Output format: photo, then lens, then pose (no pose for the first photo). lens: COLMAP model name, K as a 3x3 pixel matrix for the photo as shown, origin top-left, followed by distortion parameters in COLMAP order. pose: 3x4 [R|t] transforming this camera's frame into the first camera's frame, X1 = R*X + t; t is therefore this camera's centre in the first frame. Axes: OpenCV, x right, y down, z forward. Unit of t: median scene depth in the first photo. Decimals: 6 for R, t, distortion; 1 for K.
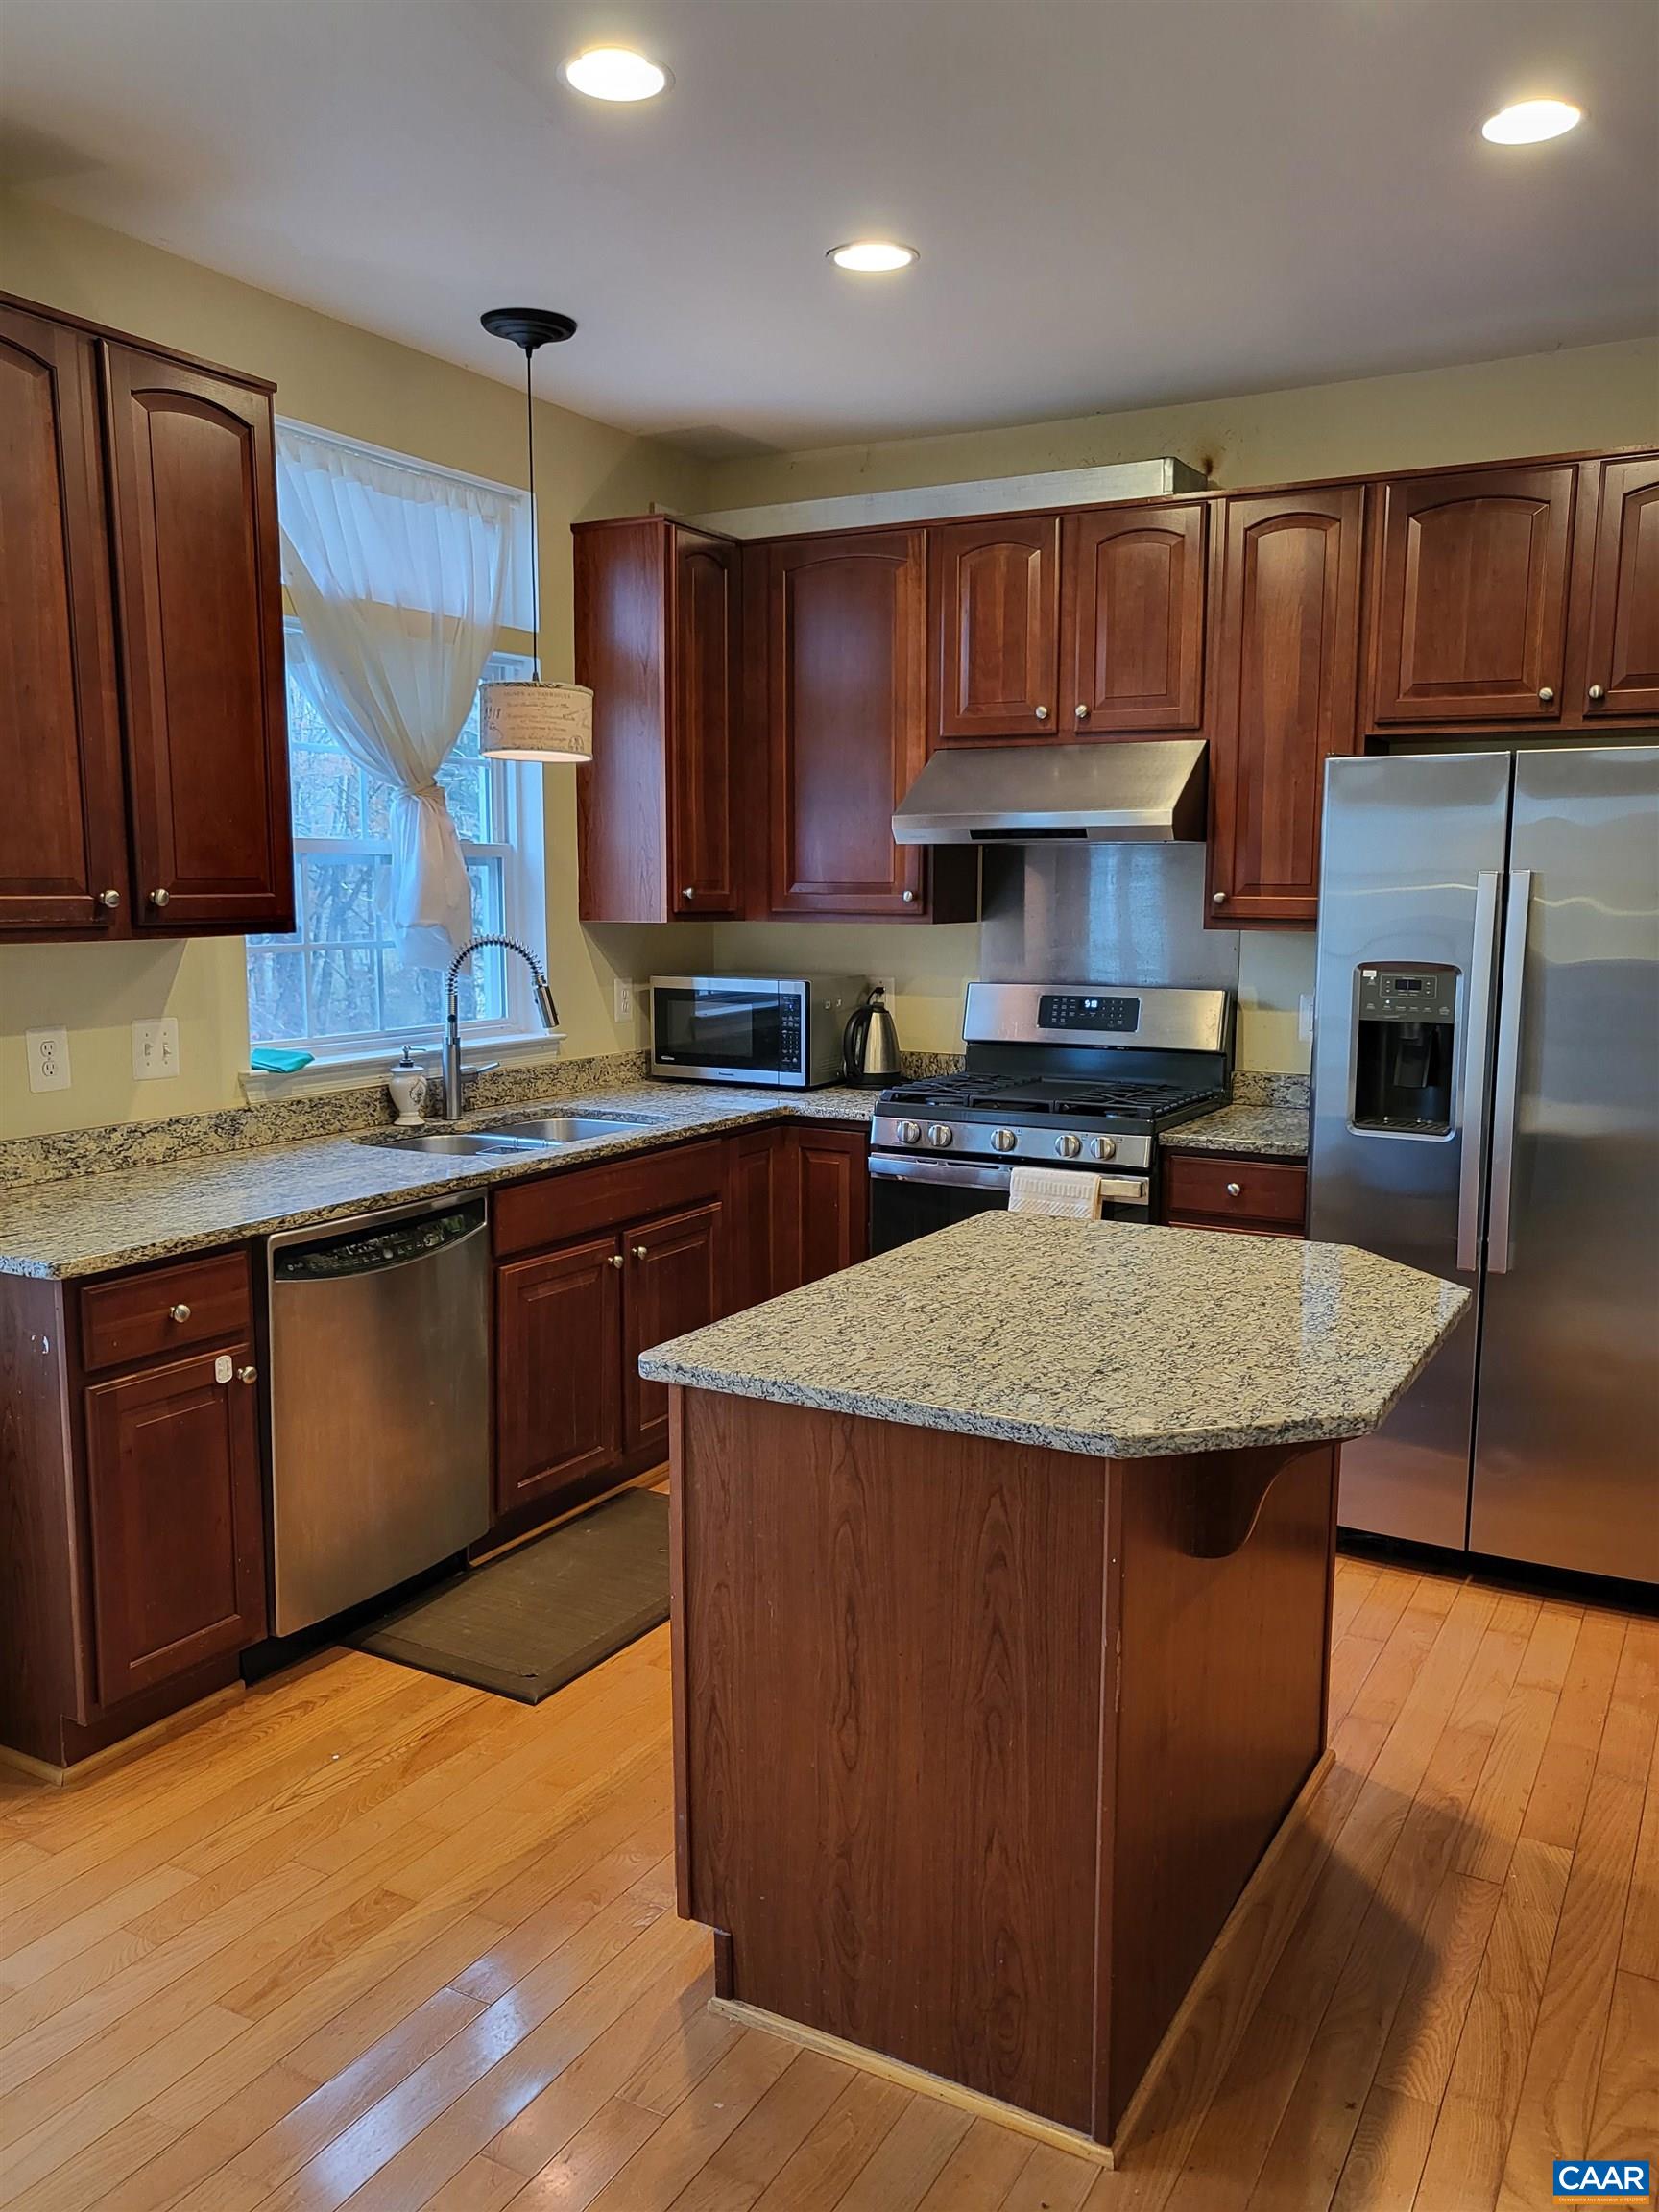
lens RADIAL K [[1689.4, 0, 833.2], [0, 1689.4, 1194.1], [0, 0, 1]] dist [-0.041156, 0.123188]
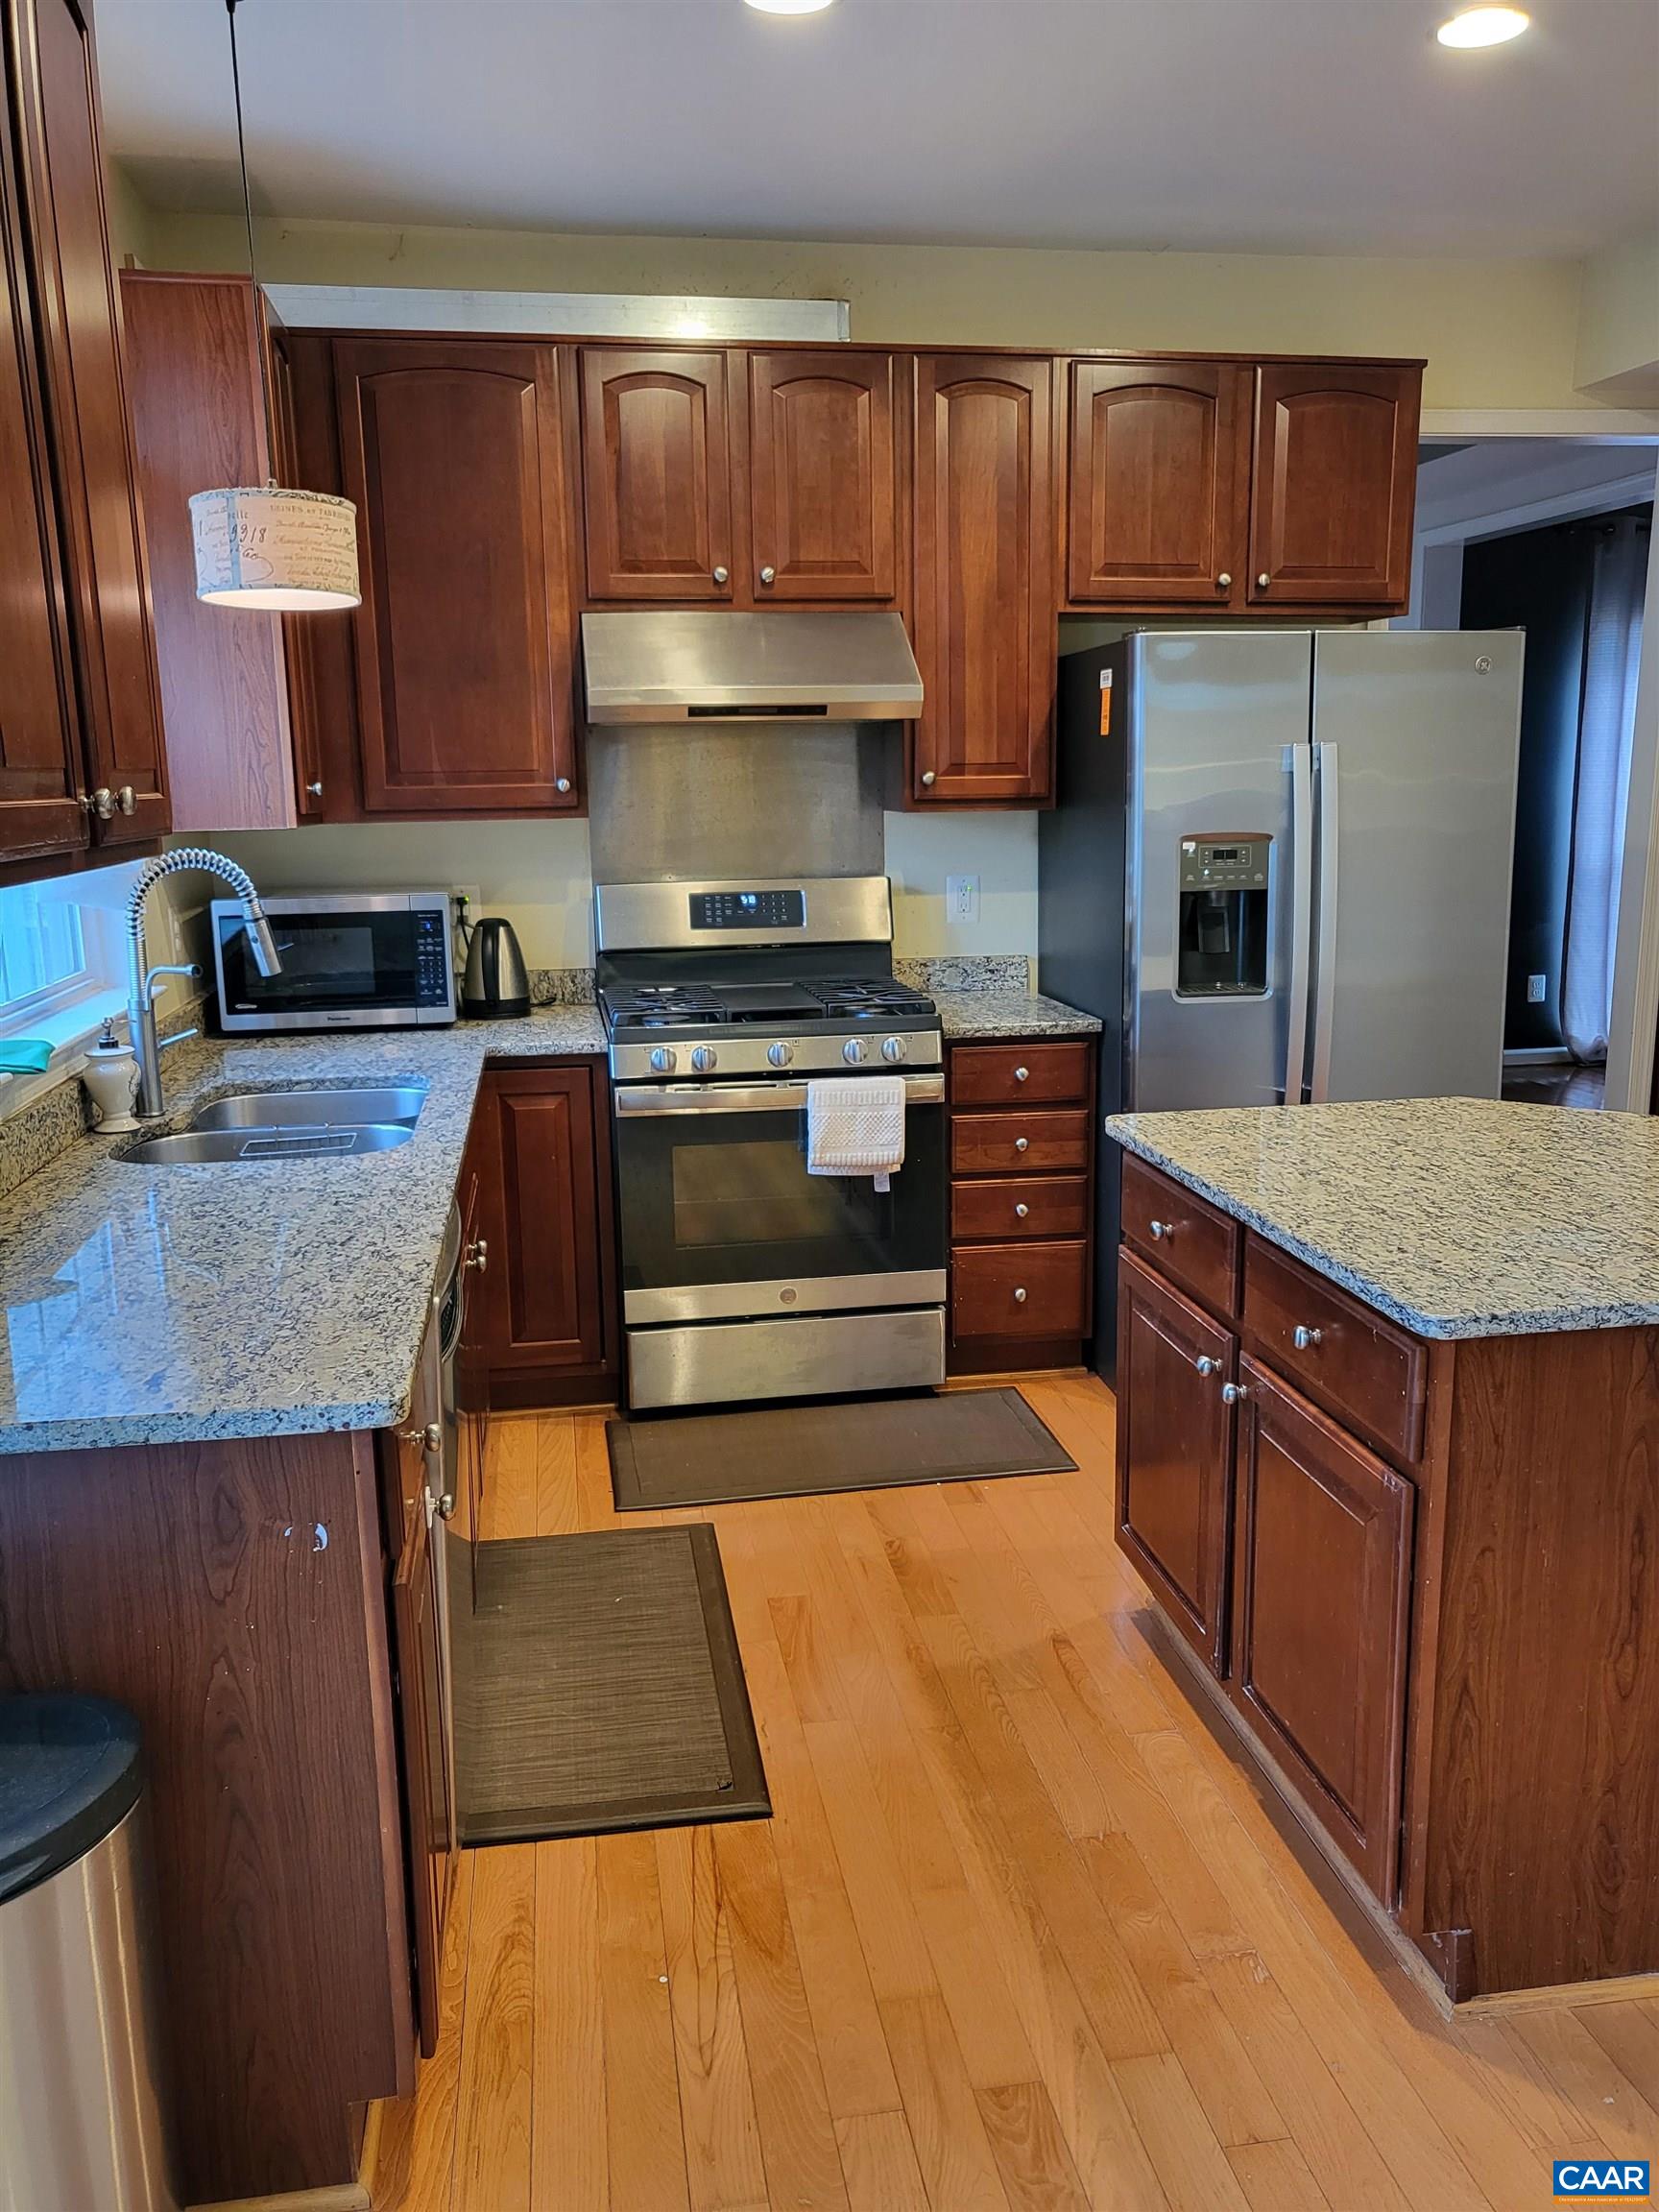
lens RADIAL K [[1722.4, 0, 830.4], [0, 1722.4, 1162.0], [0, 0, 1]] dist [0.030266, -0.005021]
pose [[0.782985, -0.155418, 0.602312, -0.498876], [0.131899, 0.987748, 0.083409, -0.054111], [-0.607895, 0.014136, 0.793891, 0.279776]]
